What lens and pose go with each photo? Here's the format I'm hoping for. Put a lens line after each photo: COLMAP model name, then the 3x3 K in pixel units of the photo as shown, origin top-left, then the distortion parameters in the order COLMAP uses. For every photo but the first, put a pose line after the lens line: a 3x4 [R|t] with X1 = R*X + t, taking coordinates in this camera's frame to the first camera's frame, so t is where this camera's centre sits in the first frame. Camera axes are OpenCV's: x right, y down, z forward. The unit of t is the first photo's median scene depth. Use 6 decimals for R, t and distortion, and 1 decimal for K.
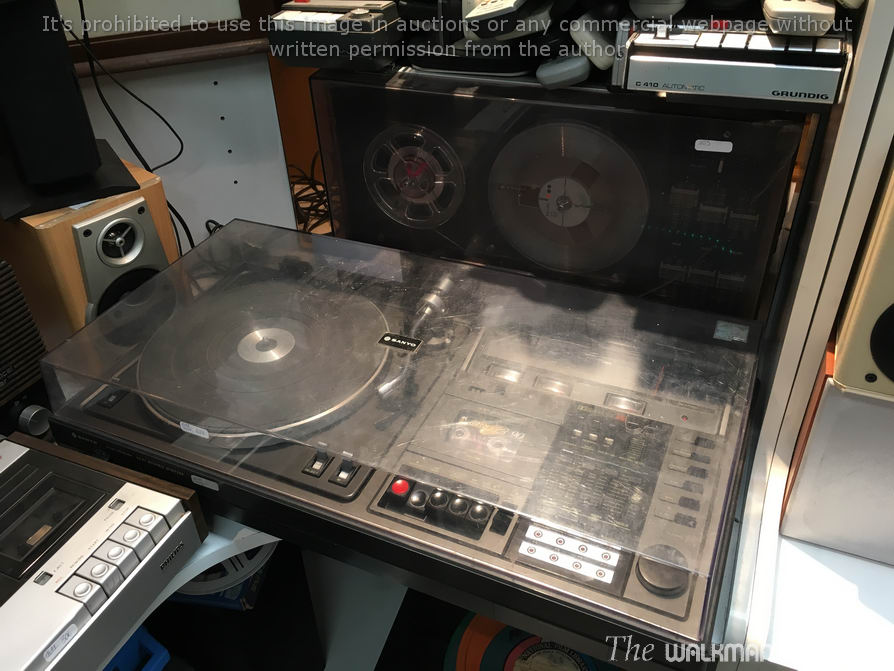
lens RADIAL K [[767.6, 0, 448.6], [0, 767.6, 334.1], [0, 0, 1]] dist [0.015865, -0.003985]
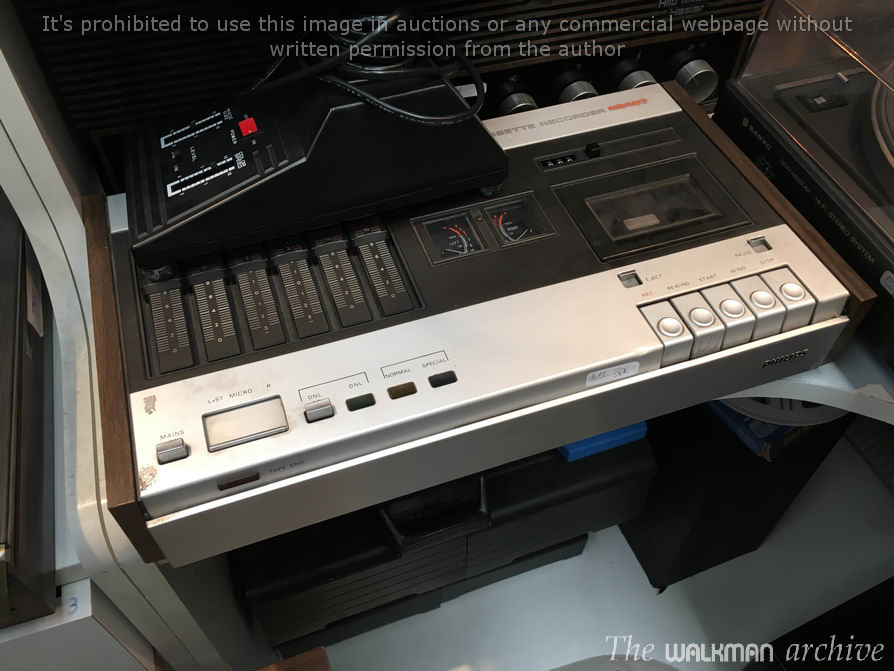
lens RADIAL K [[767.6, 0, 446.8], [0, 767.6, 335.6], [0, 0, 1]] dist [0.015865, -0.003985]
pose [[0.677169, 0.593787, -0.434578, -0.282163], [-0.455070, 0.802060, 0.386796, 0.151653], [0.578233, -0.064163, 0.813345, 0.312587]]
